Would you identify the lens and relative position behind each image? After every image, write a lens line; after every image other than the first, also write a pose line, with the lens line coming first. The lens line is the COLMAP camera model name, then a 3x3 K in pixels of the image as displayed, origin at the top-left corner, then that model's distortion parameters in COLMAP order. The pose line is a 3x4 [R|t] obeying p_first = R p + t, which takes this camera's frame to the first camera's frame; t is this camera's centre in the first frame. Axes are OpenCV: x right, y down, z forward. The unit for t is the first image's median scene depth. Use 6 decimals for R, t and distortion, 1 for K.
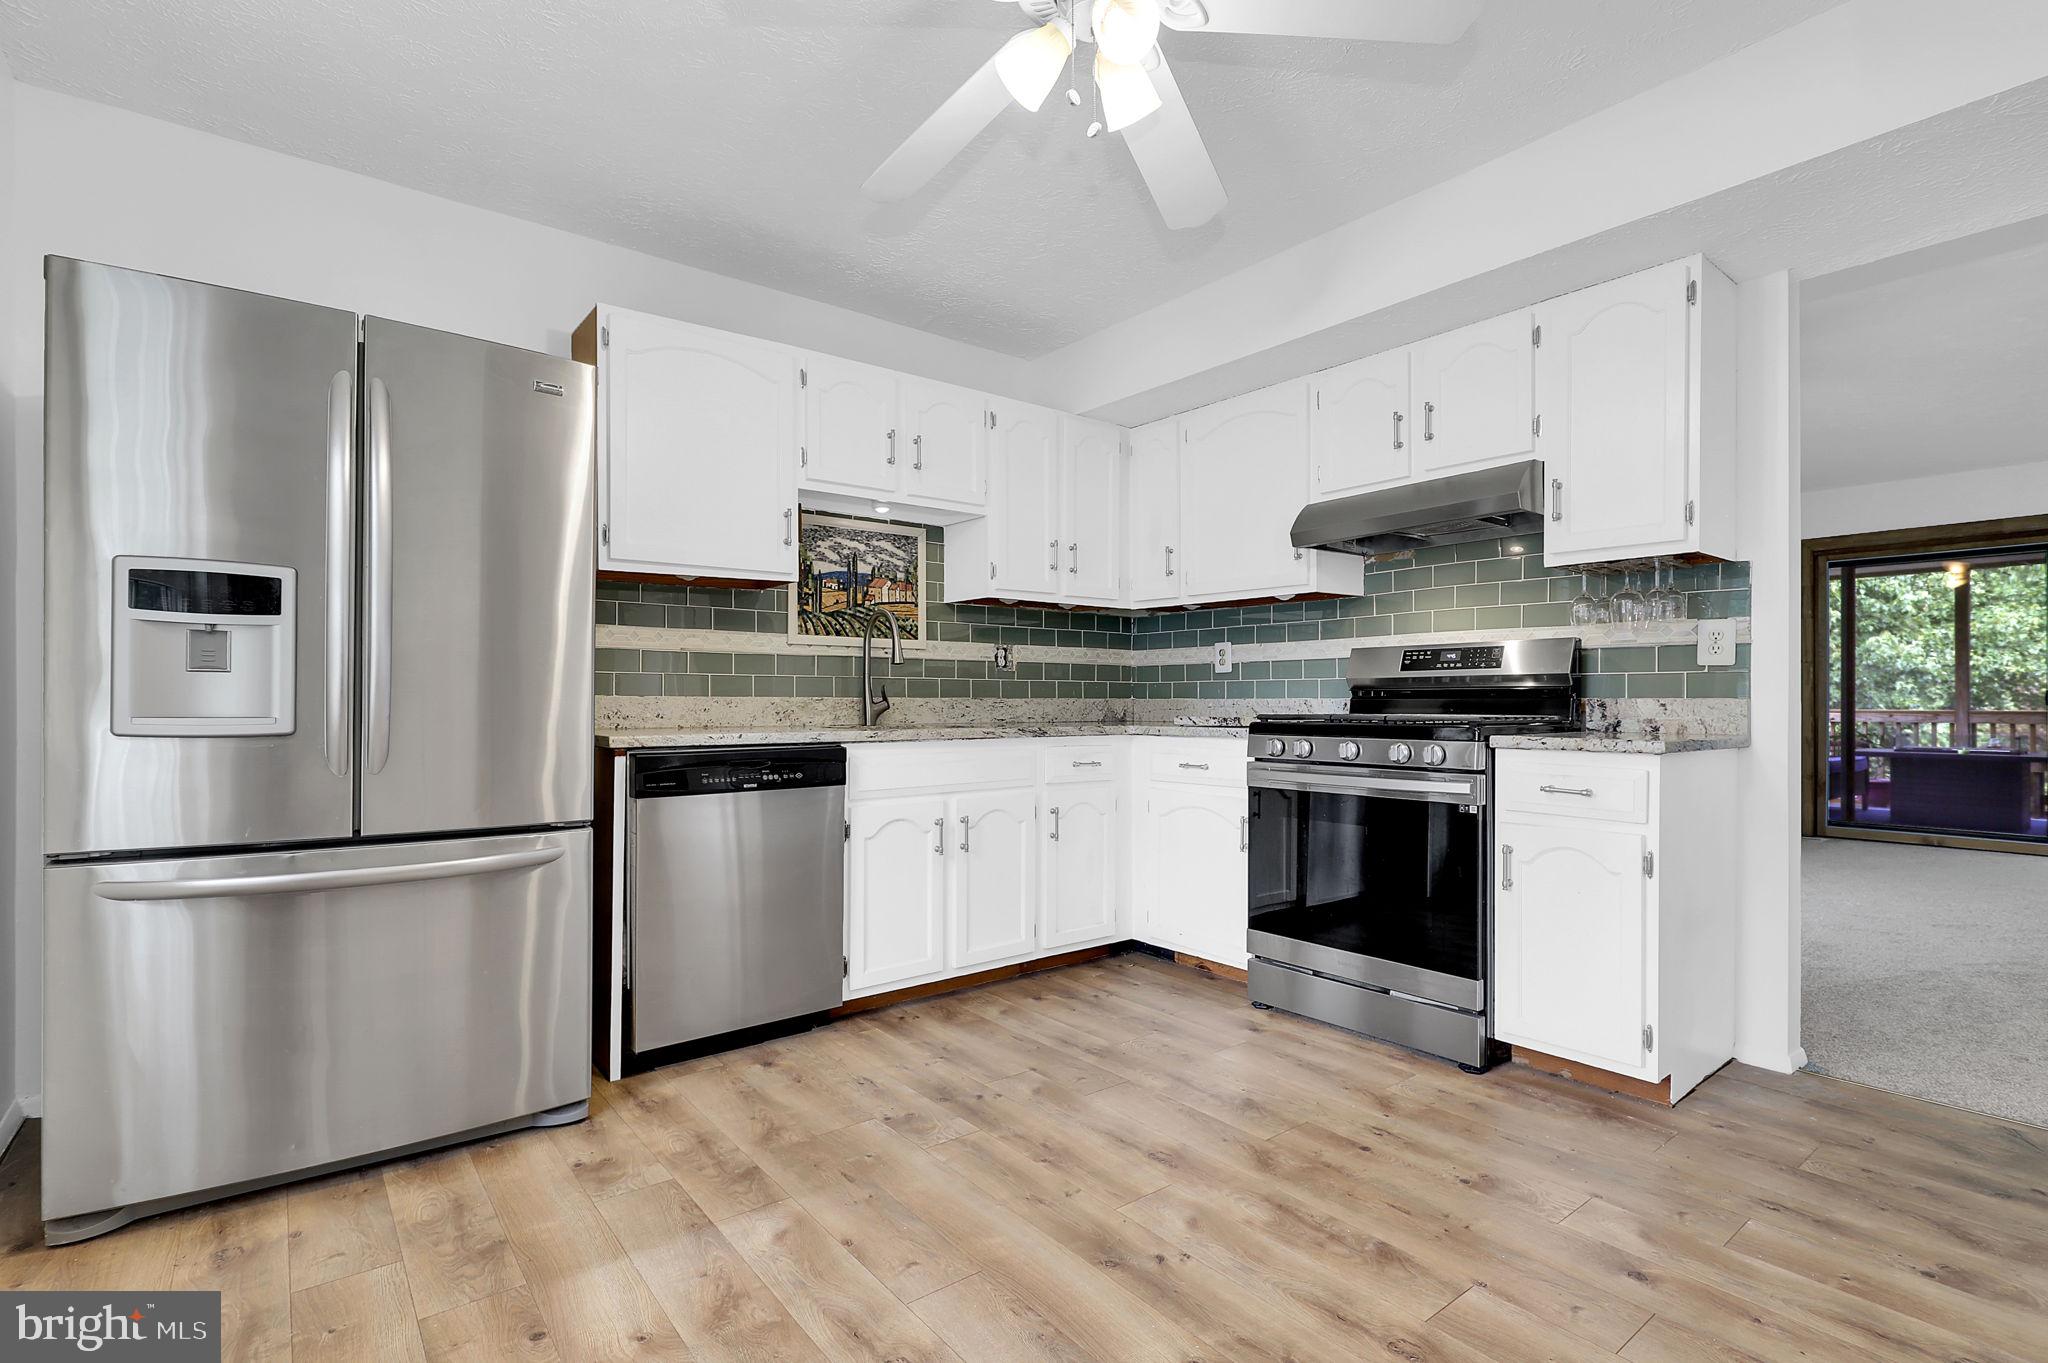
lens RADIAL K [[958.9, 0, 1090.4], [0, 958.9, 699.8], [0, 0, 1]] dist [0.008771, 0.000490]
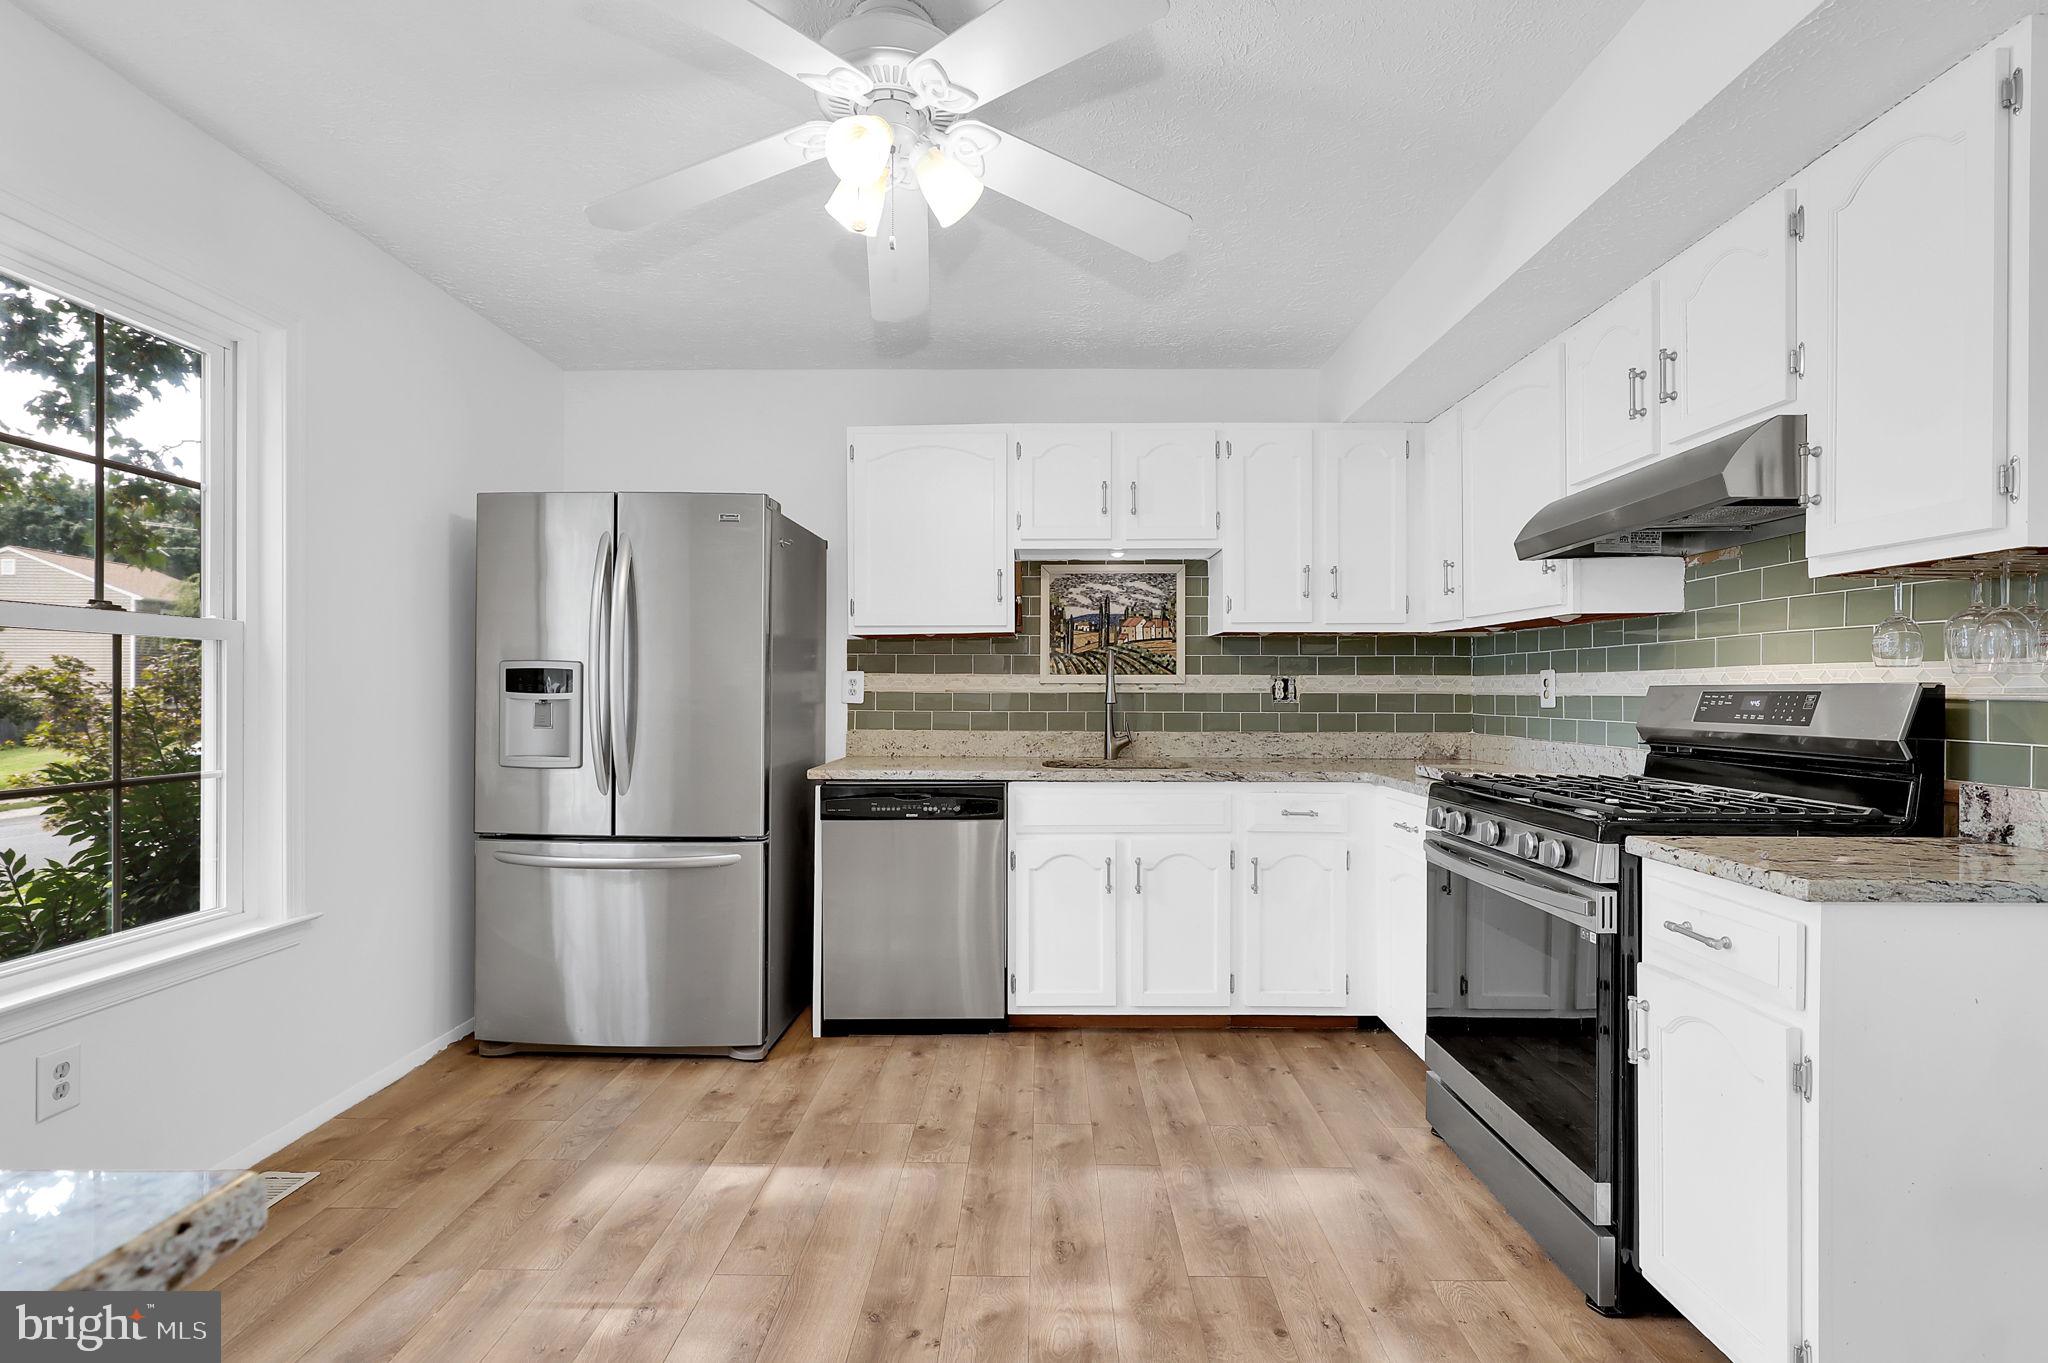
lens RADIAL K [[958.9, 0, 1046.1], [0, 958.9, 690.6], [0, 0, 1]] dist [0.008771, 0.000490]
pose [[0.772489, 0.003021, -0.635021, 0.460582], [-0.005178, 0.999985, -0.001542, -0.055664], [0.635007, 0.004480, 0.772493, 0.165909]]
